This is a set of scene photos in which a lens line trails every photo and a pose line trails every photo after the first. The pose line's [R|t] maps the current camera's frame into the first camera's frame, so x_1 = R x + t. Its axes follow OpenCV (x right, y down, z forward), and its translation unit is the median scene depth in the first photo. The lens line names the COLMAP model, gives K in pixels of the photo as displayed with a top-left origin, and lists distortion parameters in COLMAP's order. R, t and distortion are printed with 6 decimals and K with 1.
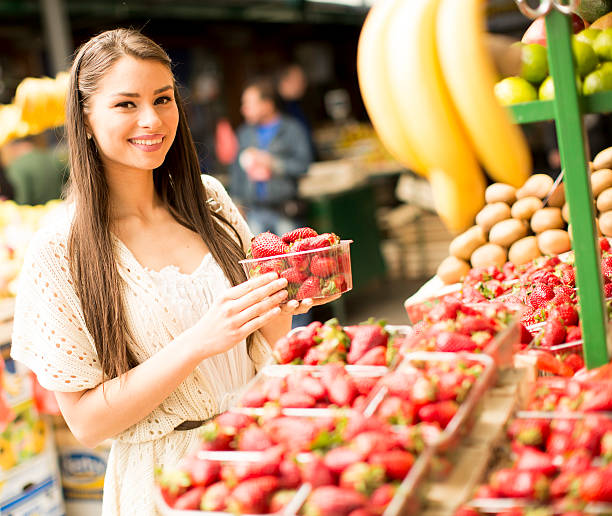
lens RADIAL K [[1137.1, 0, 213.6], [0, 1137.1, 257.5], [0, 0, 1]] dist [-0.164644, 0.116617]
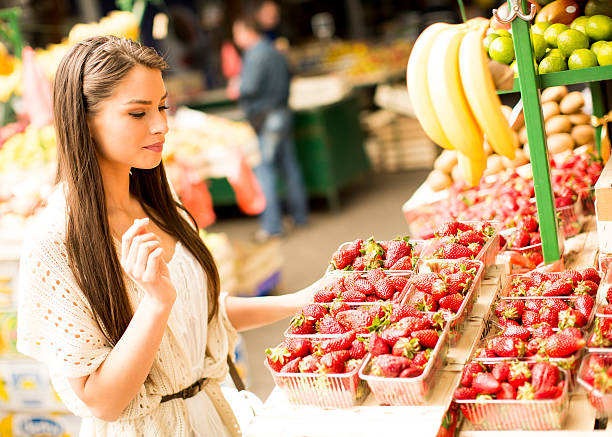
lens RADIAL K [[973.8, 0, 280.6], [0, 973.8, 220.1], [0, 0, 1]] dist [-0.142026, 0.159358]
pose [[0.996894, -0.043185, 0.065857, -0.095622], [0.038353, 0.996598, 0.072947, -0.064768], [-0.068783, -0.070194, 0.995159, -0.238657]]
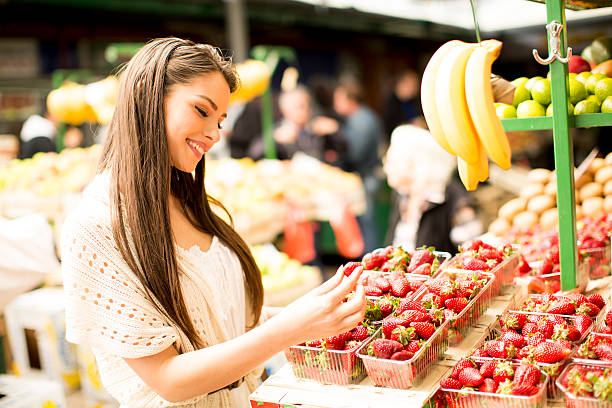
lens RADIAL K [[899.4, 0, 306.0], [0, 899.4, 204.0], [0, 0, 1]] dist [-0.188941, 0.399947]
pose [[0.995676, 0.081820, -0.043983, 0.024996], [-0.082310, 0.996562, -0.009441, 0.021842], [0.043060, 0.013021, 0.998988, -0.266949]]
